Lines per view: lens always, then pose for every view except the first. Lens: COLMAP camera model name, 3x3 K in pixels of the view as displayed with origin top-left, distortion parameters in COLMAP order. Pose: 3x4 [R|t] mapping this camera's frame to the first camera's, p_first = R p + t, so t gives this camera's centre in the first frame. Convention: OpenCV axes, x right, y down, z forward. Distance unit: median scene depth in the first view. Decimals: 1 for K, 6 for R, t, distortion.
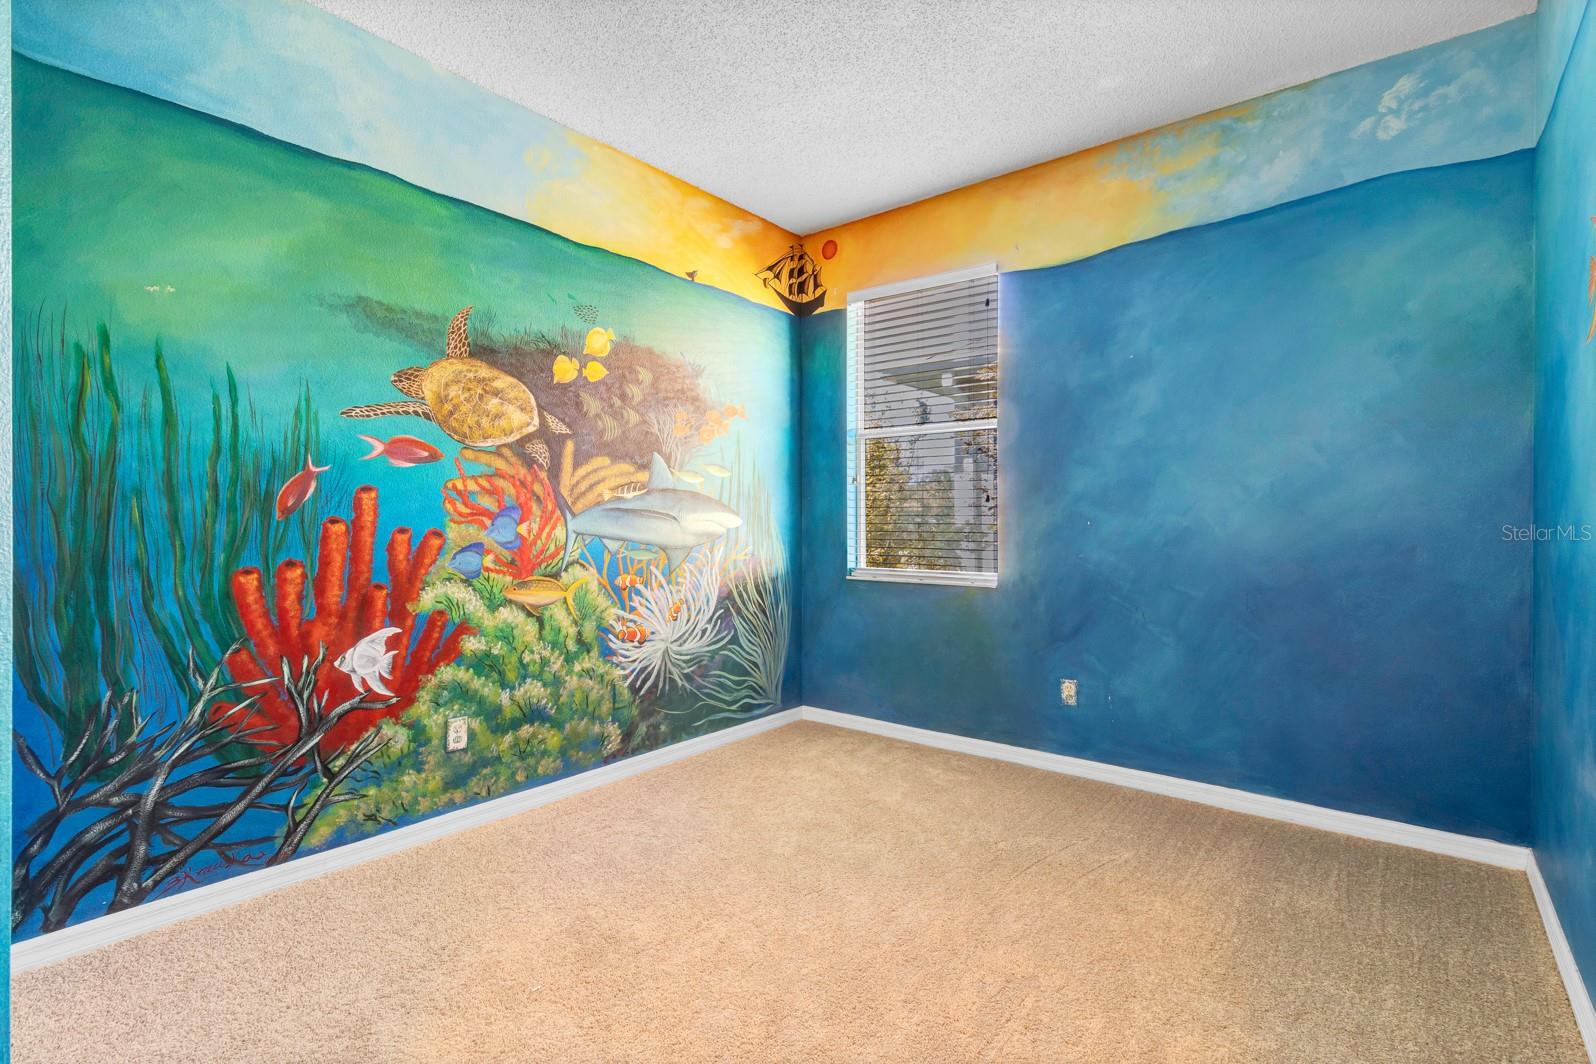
lens RADIAL K [[758.2, 0, 791.7], [0, 758.2, 526.1], [0, 0, 1]] dist [0.003254, -0.000051]
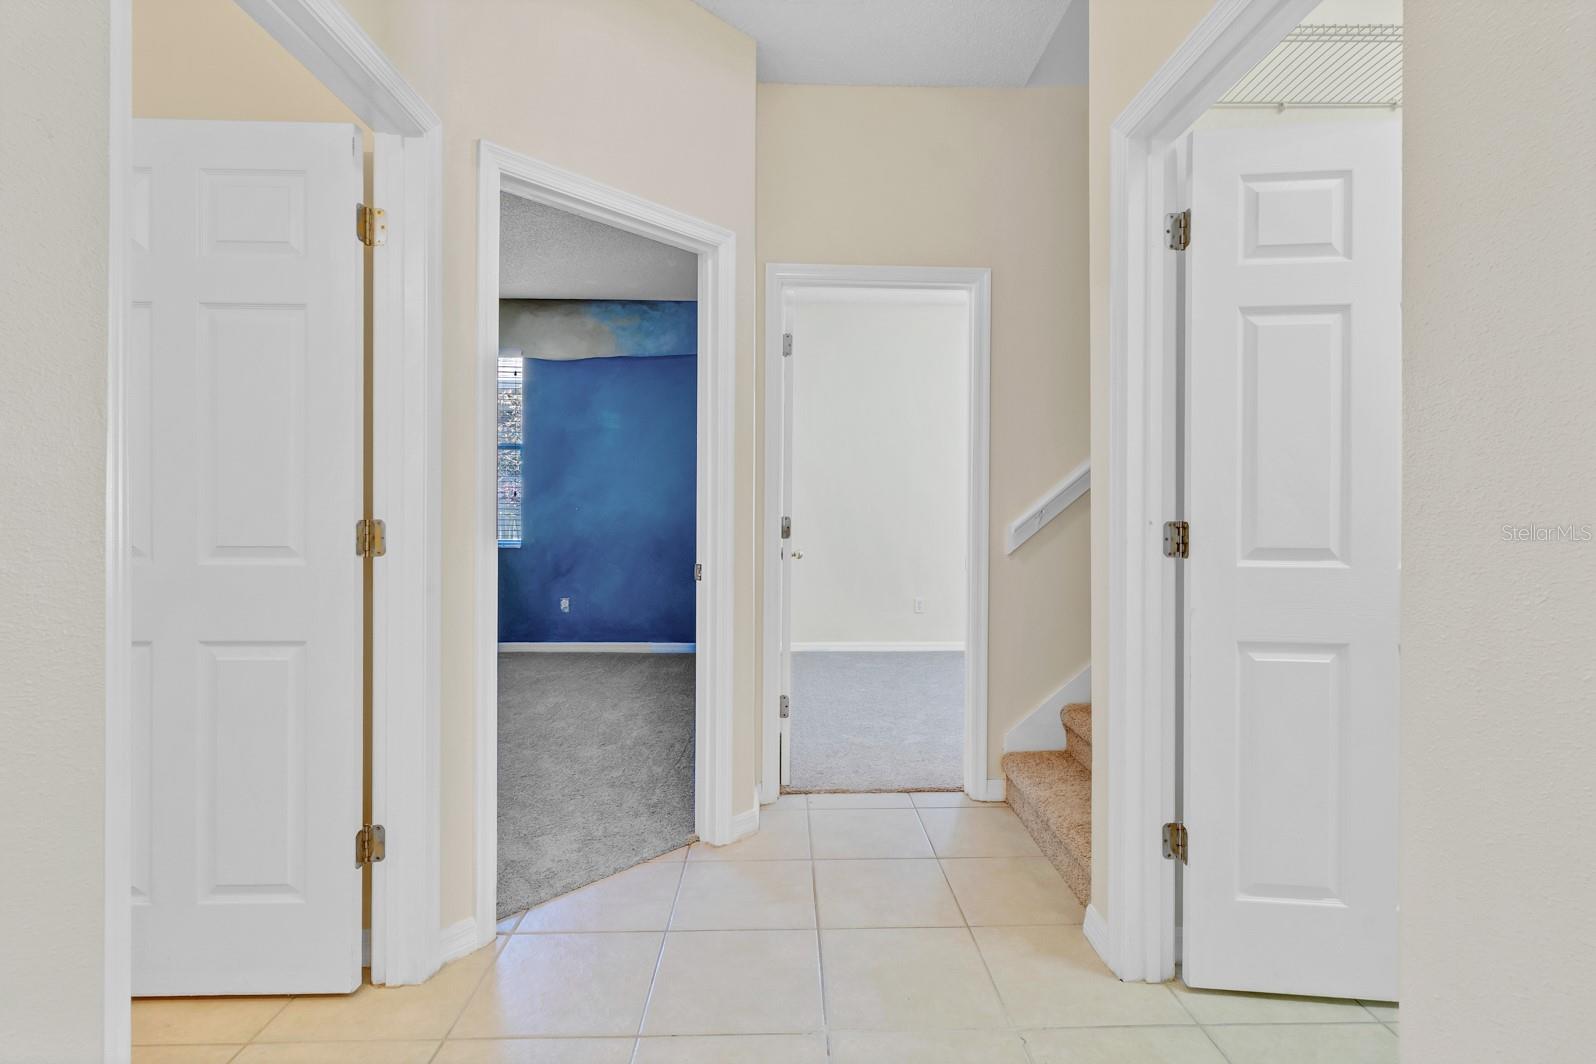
lens RADIAL K [[758.2, 0, 793.6], [0, 758.2, 526.4], [0, 0, 1]] dist [0.003254, -0.000051]
pose [[0.760922, 0.002420, 0.648839, -0.379780], [-0.004587, 0.999988, 0.001649, 0.032842], [-0.648828, -0.004231, 0.760924, -0.693556]]
